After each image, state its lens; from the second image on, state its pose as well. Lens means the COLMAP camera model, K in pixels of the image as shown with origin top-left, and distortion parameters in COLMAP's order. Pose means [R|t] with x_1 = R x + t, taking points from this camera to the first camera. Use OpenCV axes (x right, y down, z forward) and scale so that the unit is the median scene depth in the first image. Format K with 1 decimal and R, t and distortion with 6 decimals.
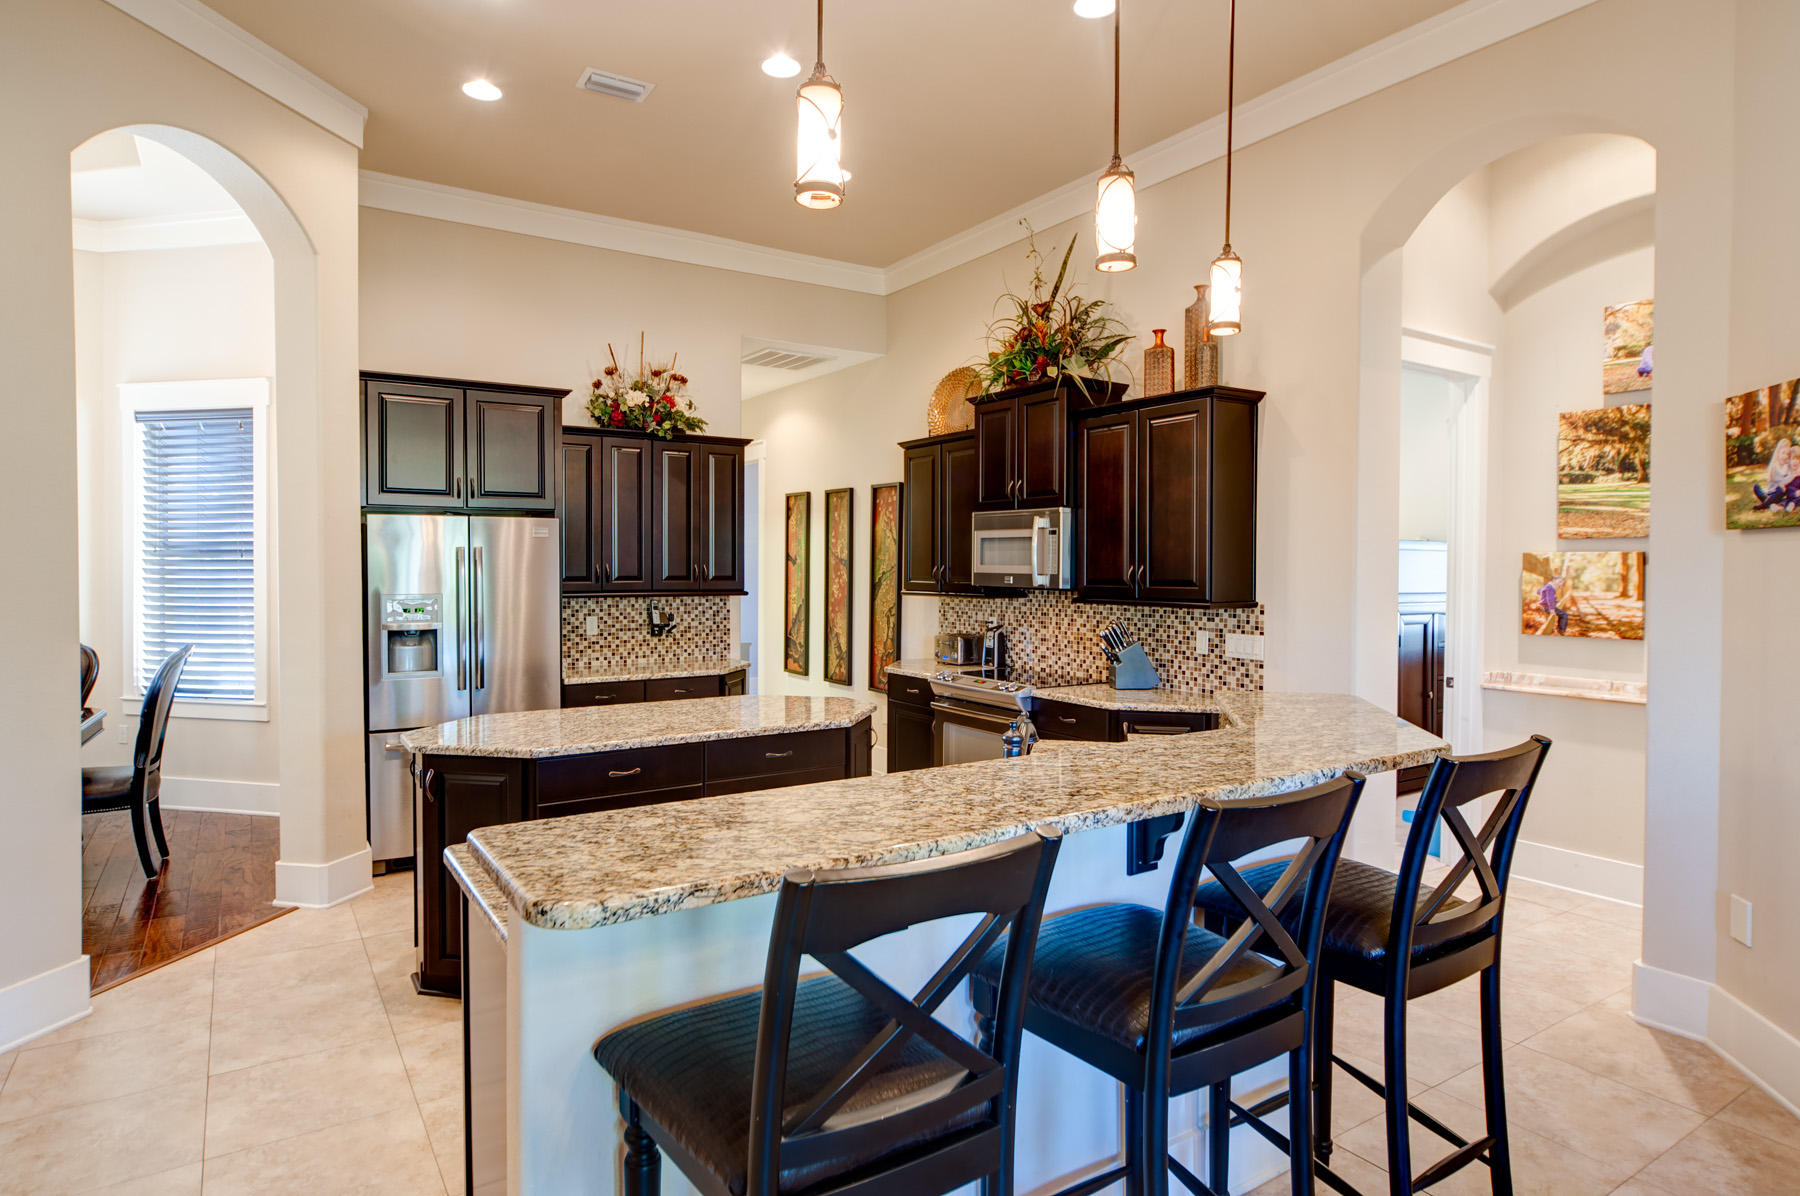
lens RADIAL K [[1039.4, 0, 898.2], [0, 1039.4, 595.4], [0, 0, 1]] dist [-0.006194, 0.000023]
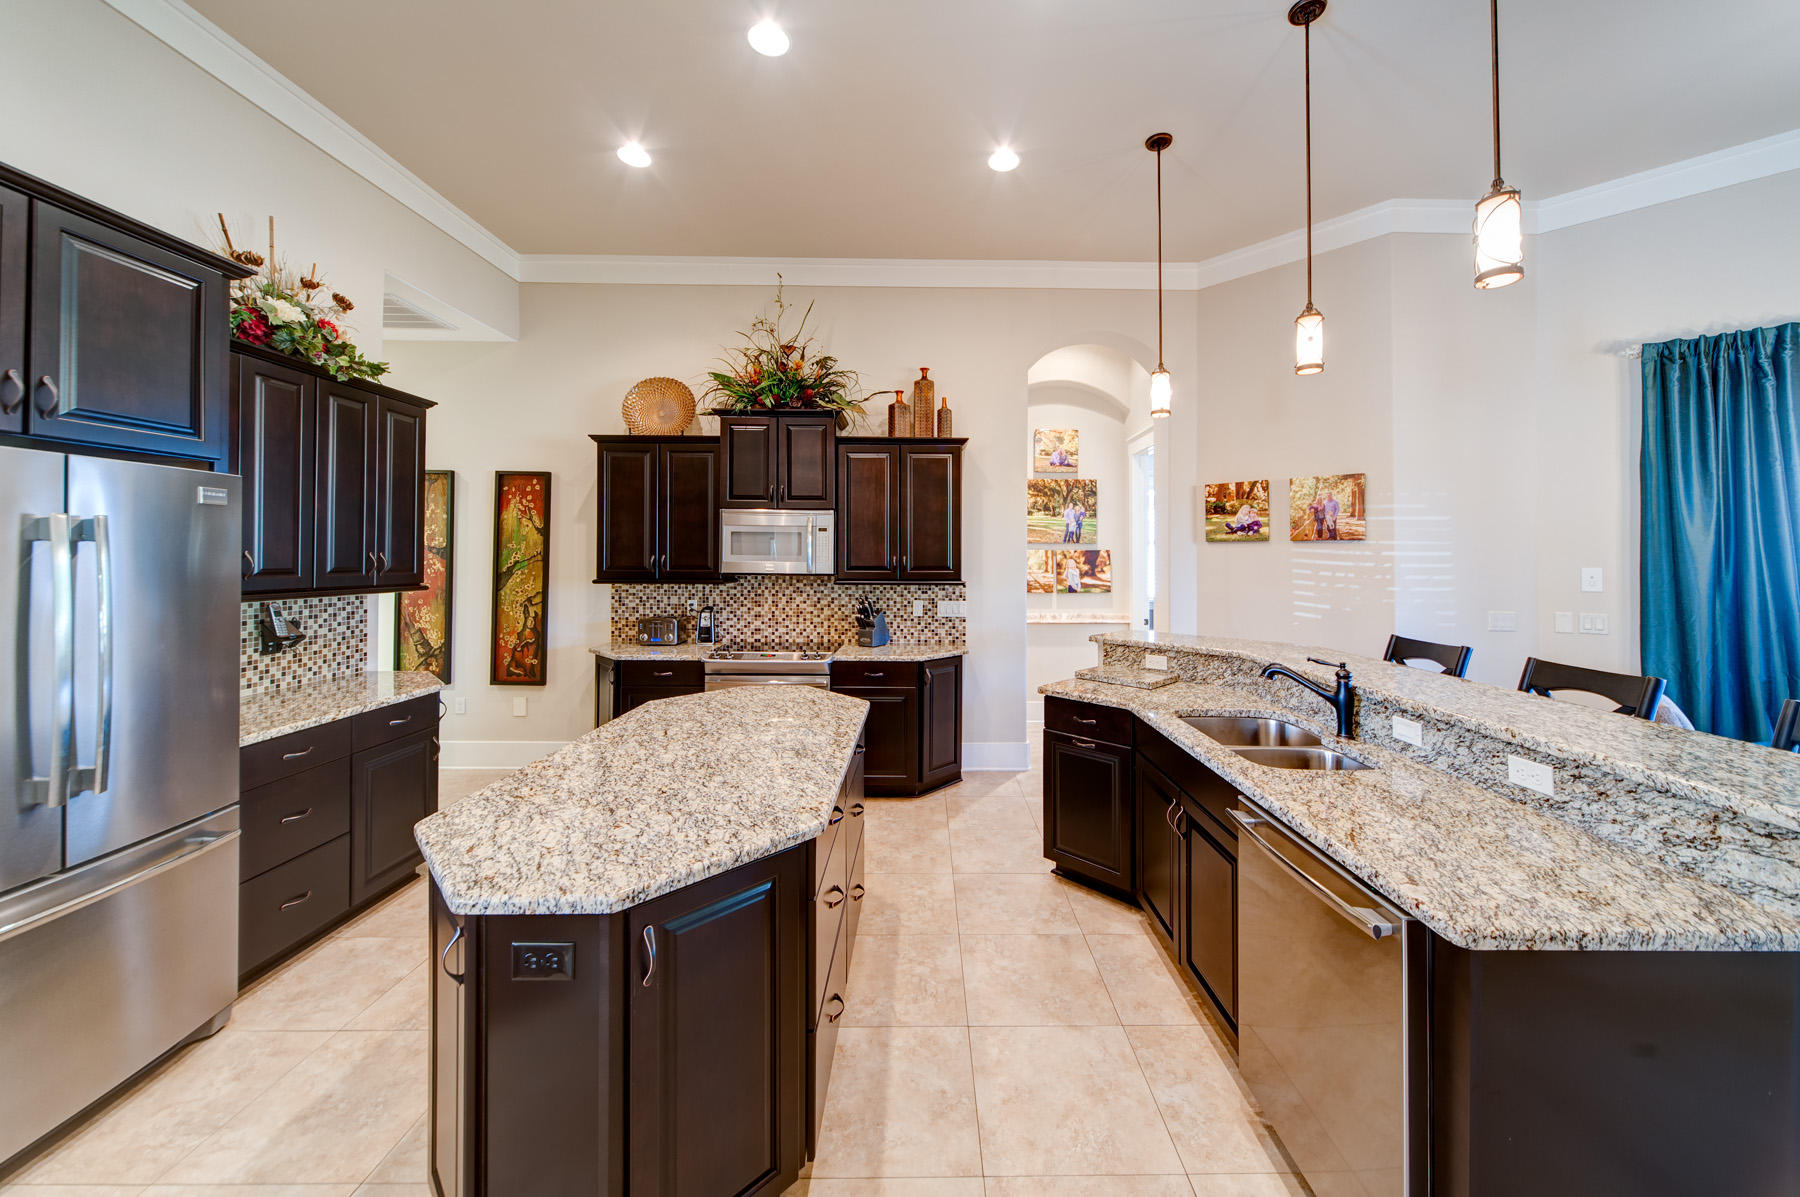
lens RADIAL K [[647.2, 0, 941.8], [0, 647.2, 555.4], [0, 0, 1]] dist [0.000269, -0.000055]
pose [[0.516275, 0.003942, 0.856414, -0.456069], [0.020402, 0.999649, -0.016901, -0.012863], [-0.856180, 0.026198, 0.516013, 0.472785]]
